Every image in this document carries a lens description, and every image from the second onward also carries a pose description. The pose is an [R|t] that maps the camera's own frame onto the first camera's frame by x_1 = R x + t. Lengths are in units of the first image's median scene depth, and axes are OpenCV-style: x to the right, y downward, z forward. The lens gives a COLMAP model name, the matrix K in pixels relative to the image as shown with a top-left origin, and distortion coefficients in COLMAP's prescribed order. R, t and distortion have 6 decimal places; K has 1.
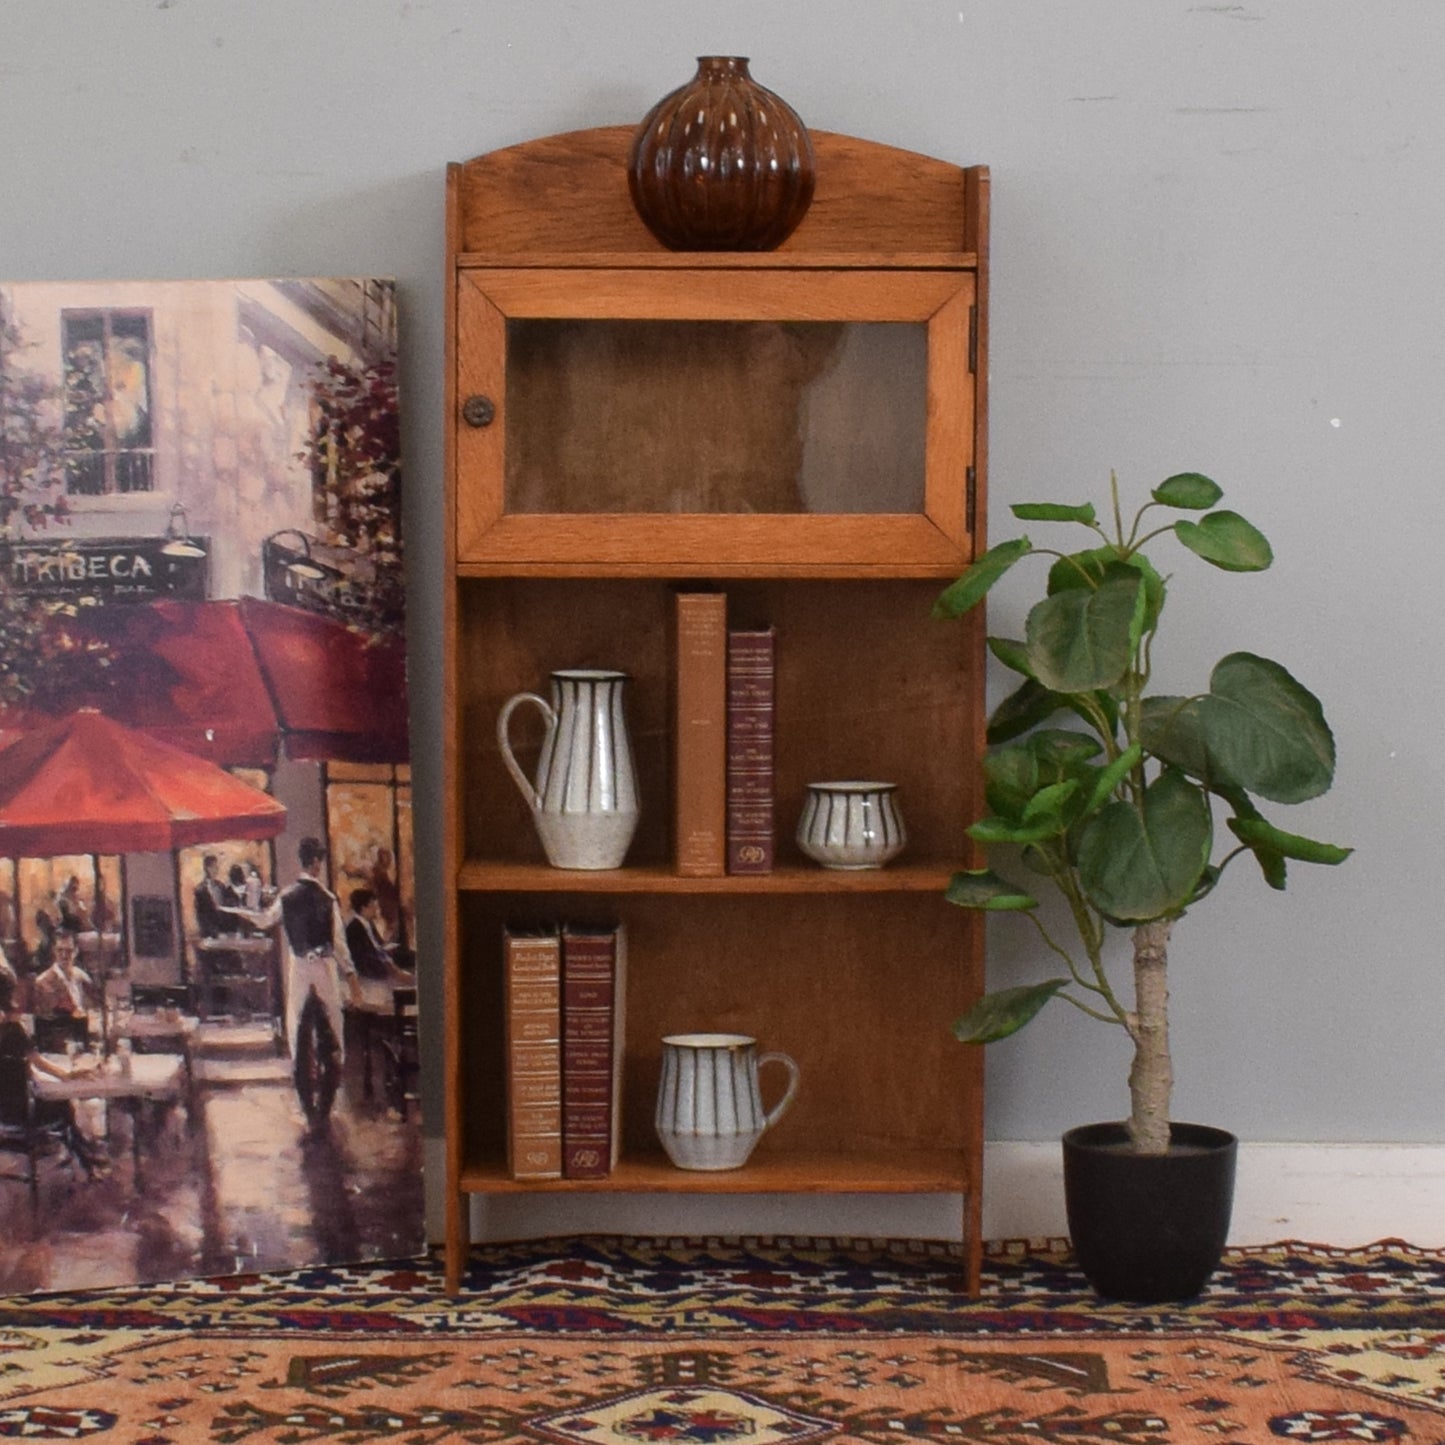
lens RADIAL K [[5292.0, 0, 727.0], [0, 5292.0, 722.0], [0, 0, 1]] dist [0.001024, 0.000000]
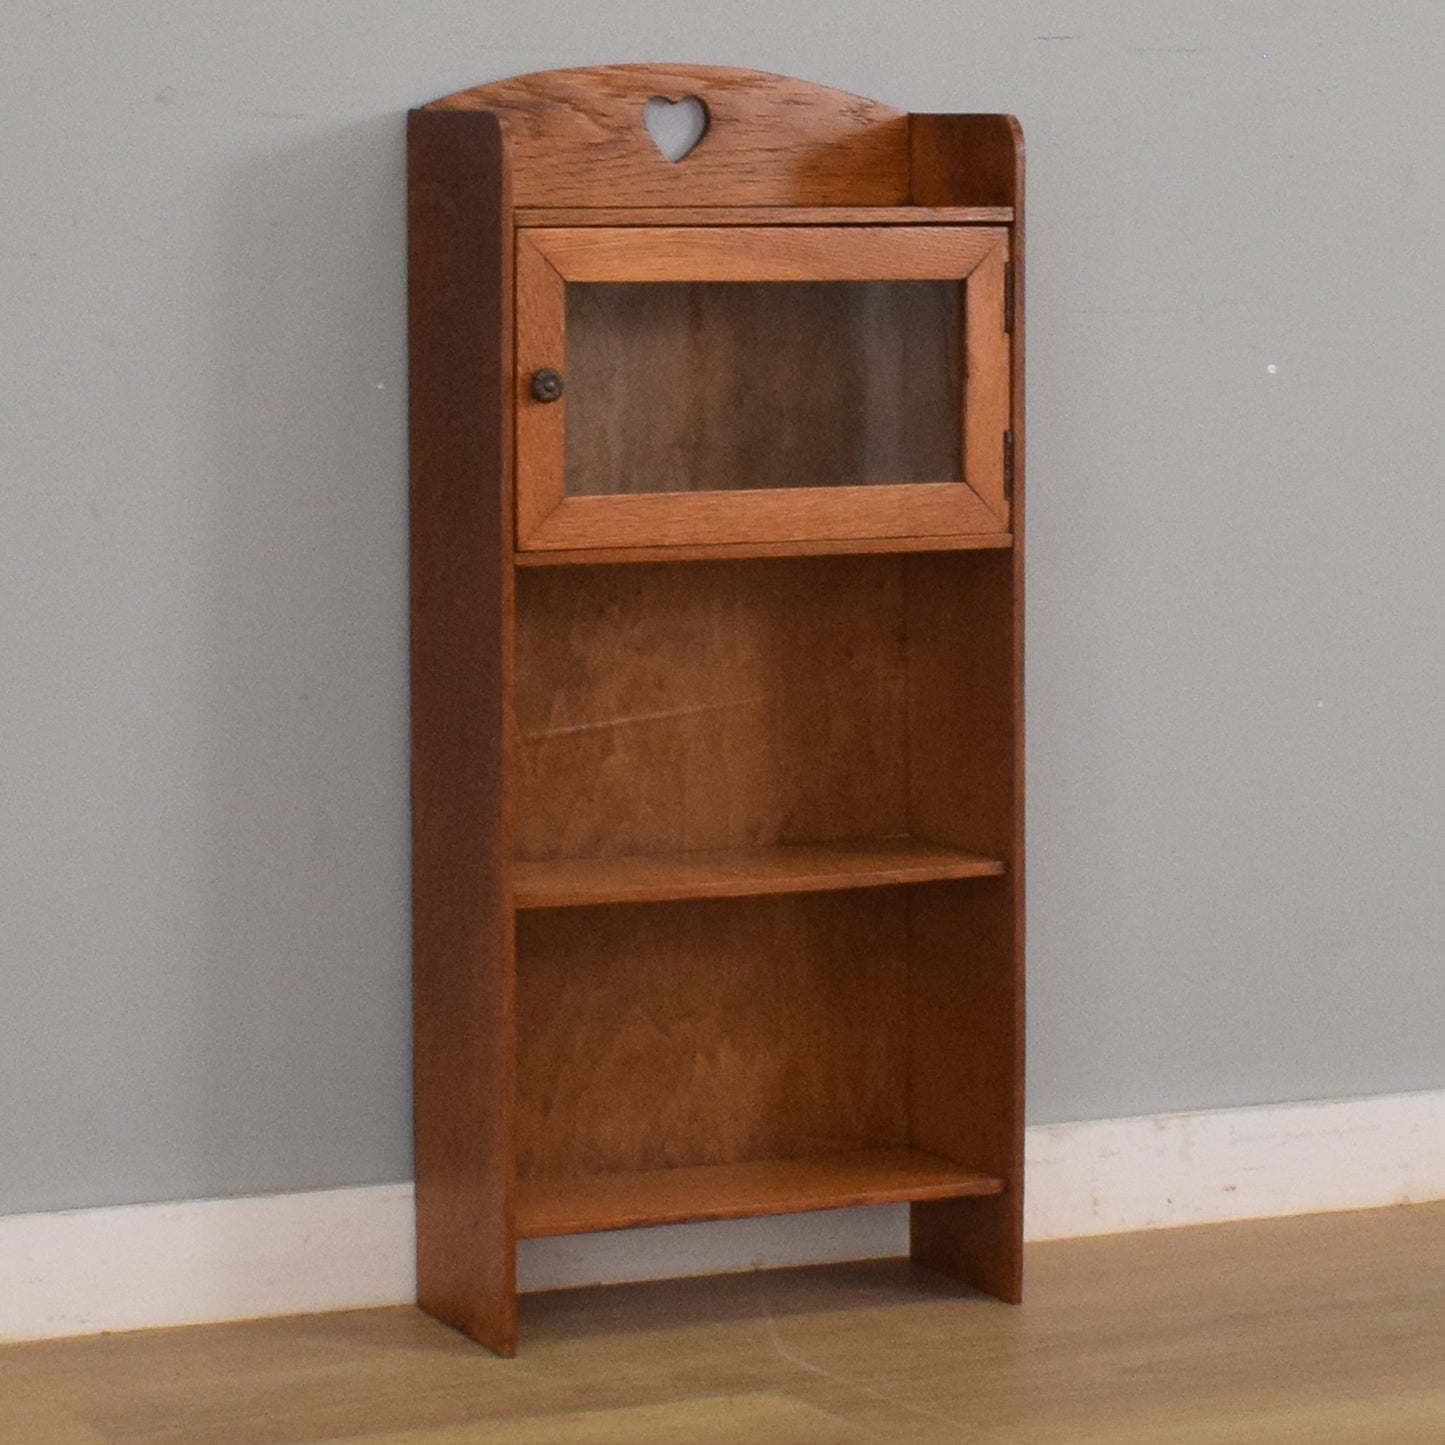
lens RADIAL K [[5292.0, 0, 715.5], [0, 5292.0, 725.2], [0, 0, 1]] dist [0.001024, 0.000000]
pose [[0.888771, -0.051850, 0.455410, -0.432546], [0.039884, 0.998561, 0.035853, -0.031231], [-0.456613, -0.013701, 0.889560, 0.172609]]
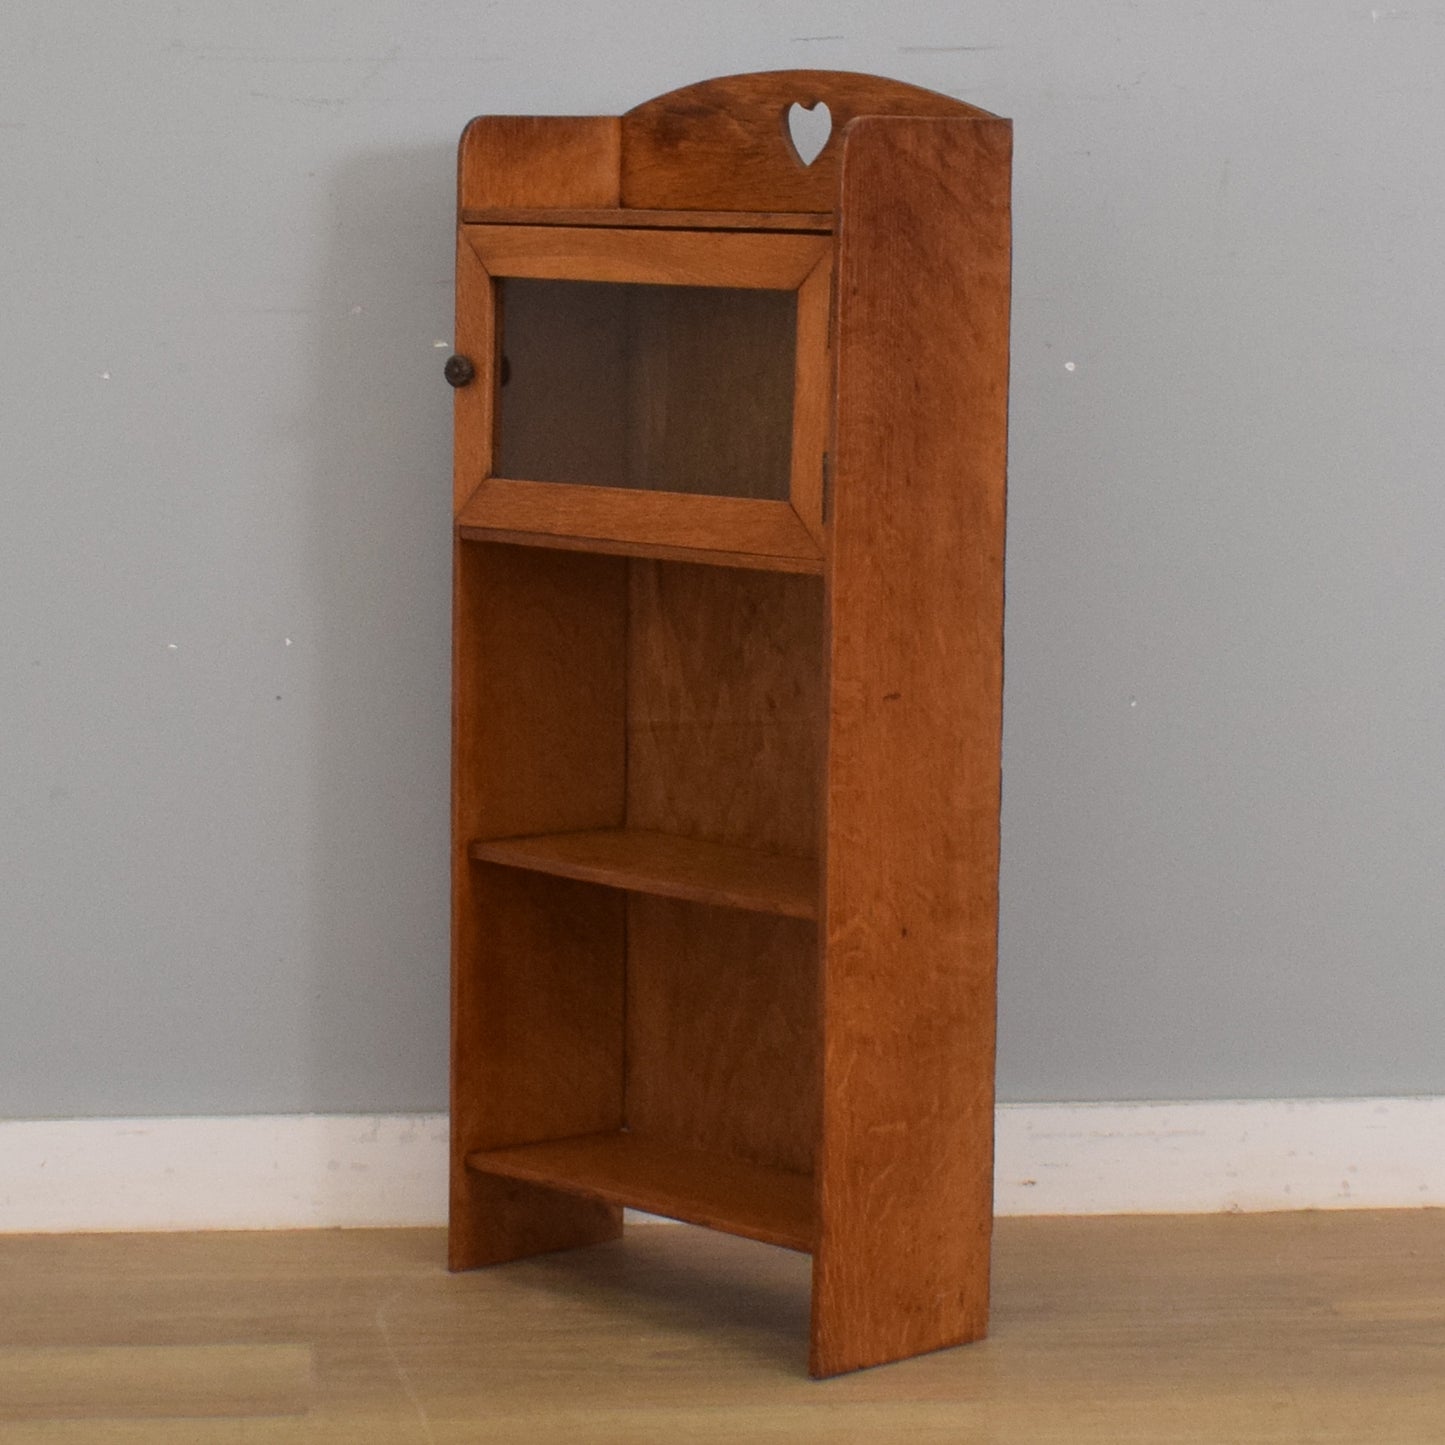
lens RADIAL K [[4816.5, 0, 719.9], [0, 4816.5, 718.5], [0, 0, 1]] dist [-0.035598, 0.000000]
pose [[0.686243, 0.087574, -0.722081, 0.621686], [-0.070254, 0.996065, 0.054037, -0.045556], [0.723971, 0.013646, 0.689695, 0.417313]]
